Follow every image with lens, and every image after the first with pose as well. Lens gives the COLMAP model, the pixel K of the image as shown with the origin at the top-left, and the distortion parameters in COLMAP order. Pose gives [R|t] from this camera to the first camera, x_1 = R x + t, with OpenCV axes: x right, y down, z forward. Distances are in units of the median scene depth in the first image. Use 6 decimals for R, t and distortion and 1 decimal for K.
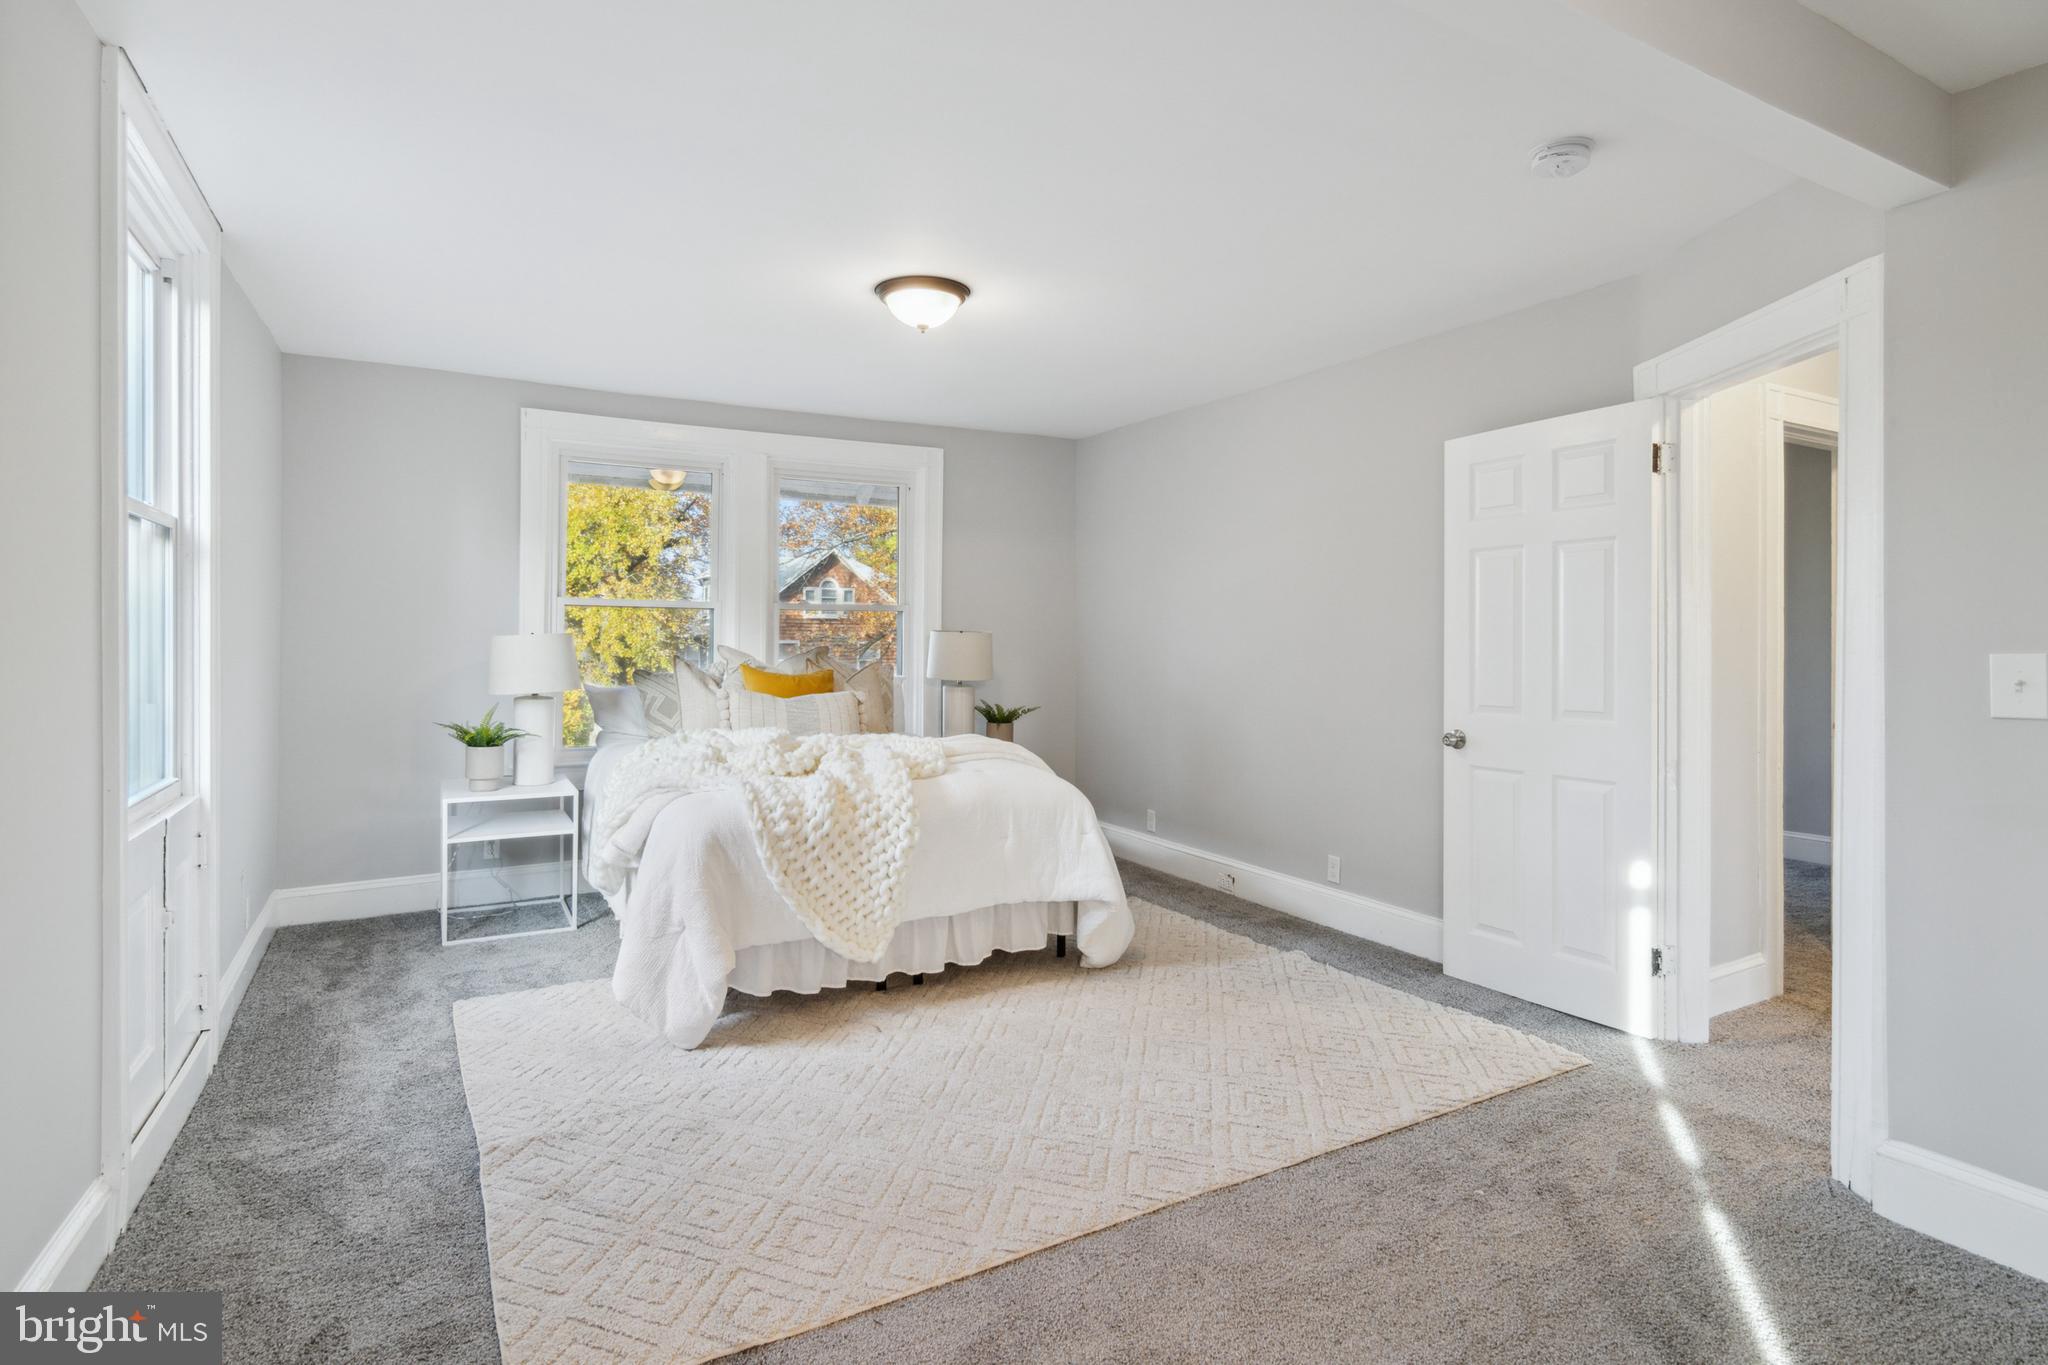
lens RADIAL K [[1048.3, 0, 1008.3], [0, 1048.3, 666.0], [0, 0, 1]] dist [-0.001032, 0.003449]
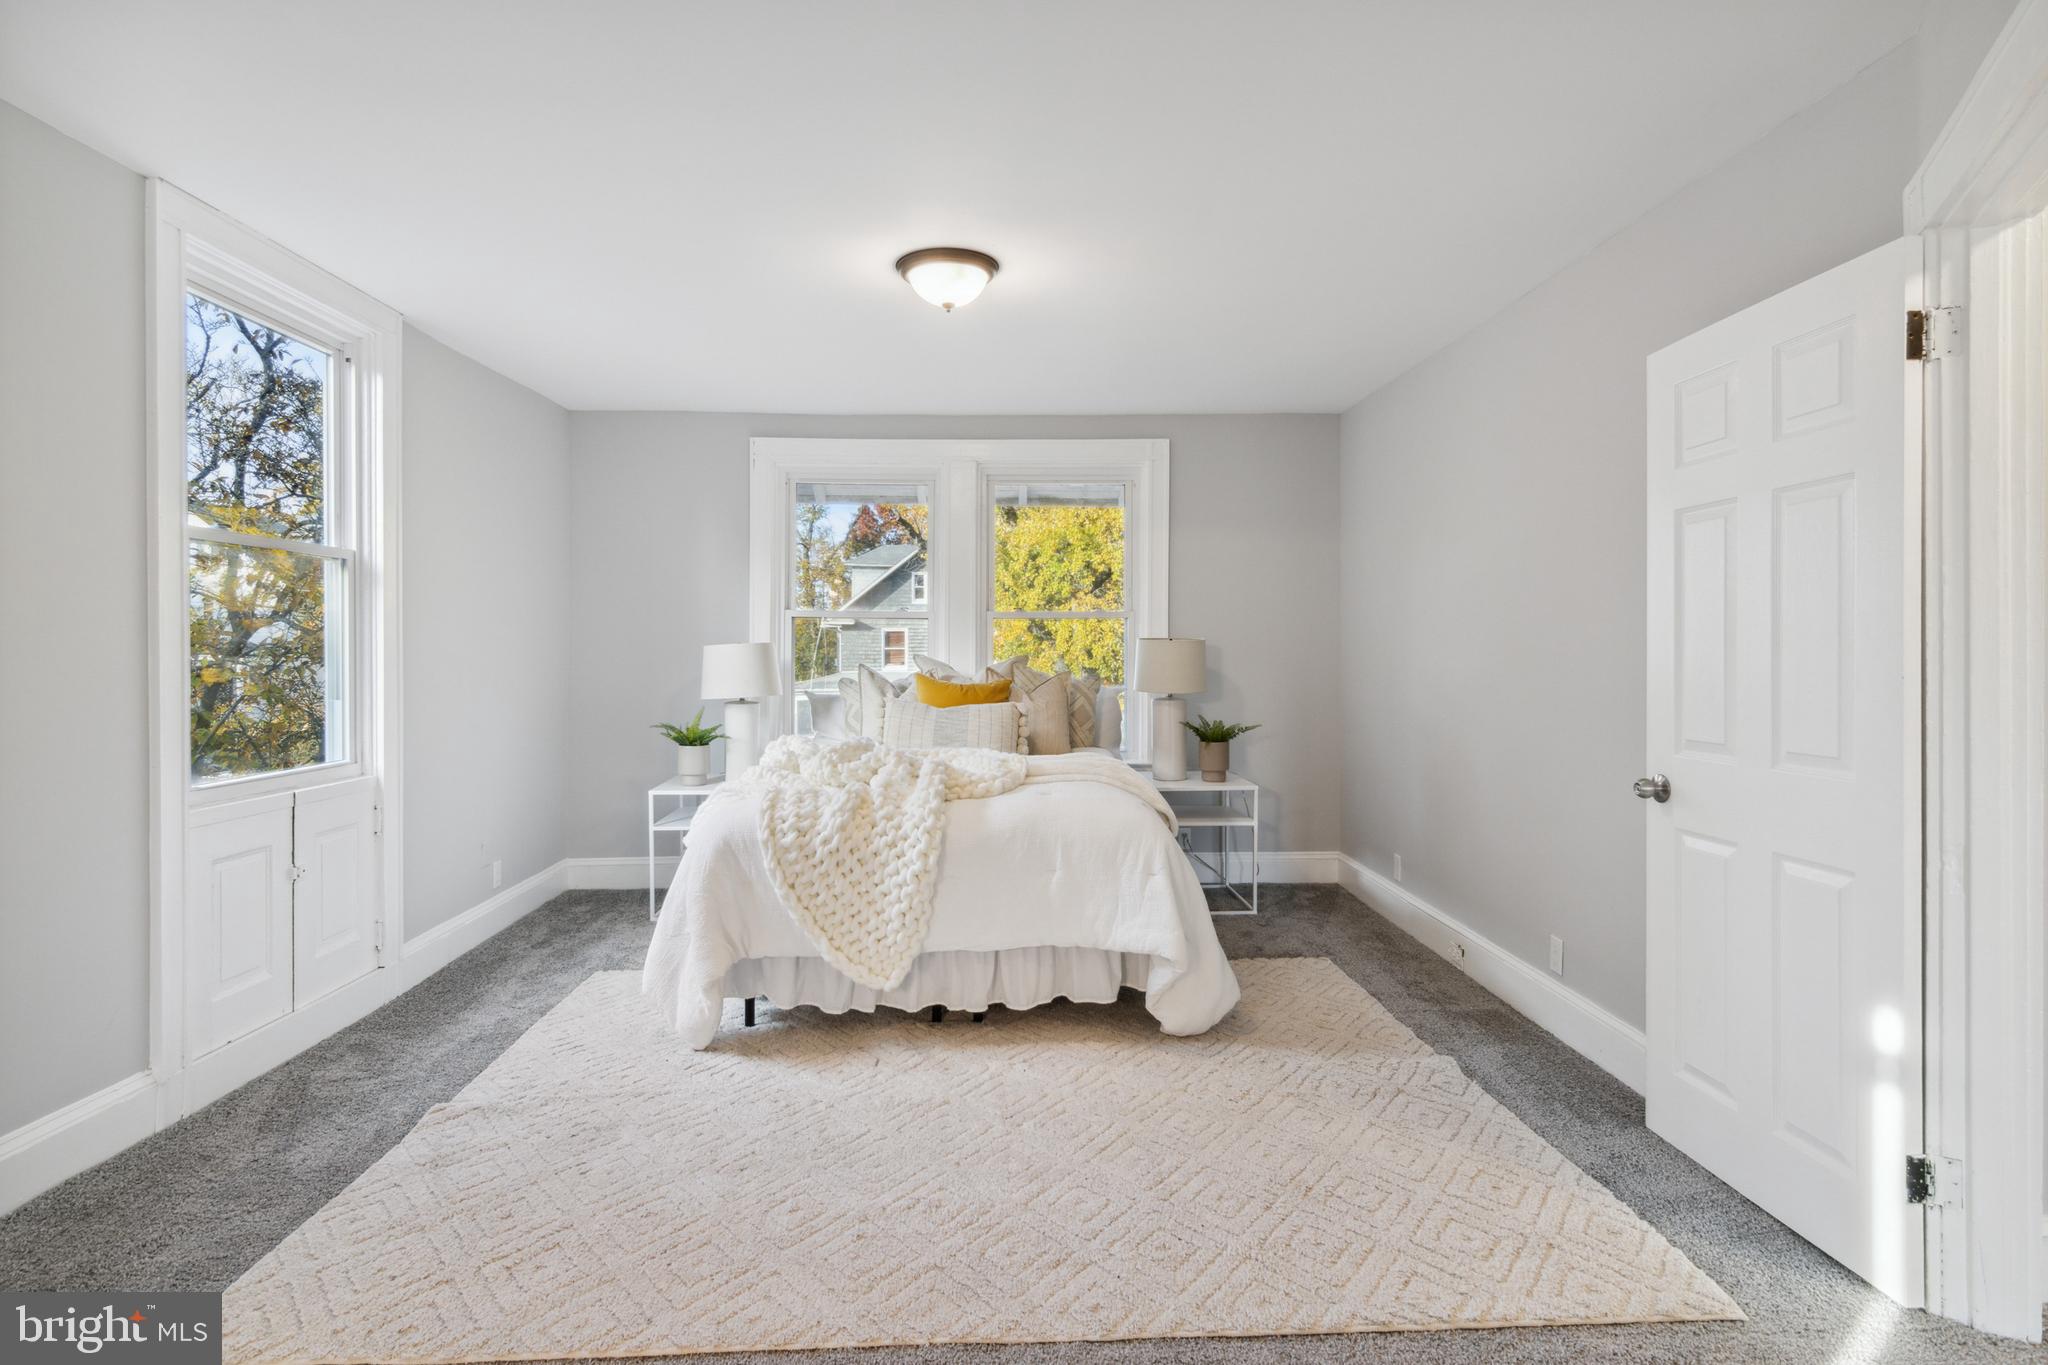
lens RADIAL K [[1048.3, 0, 1019.6], [0, 1048.3, 674.7], [0, 0, 1]] dist [-0.001032, 0.003449]
pose [[0.889925, 0.006989, -0.456053, 0.403569], [-0.008430, 0.999964, -0.001125, 0.000018], [0.456028, 0.004846, 0.889952, 0.218375]]
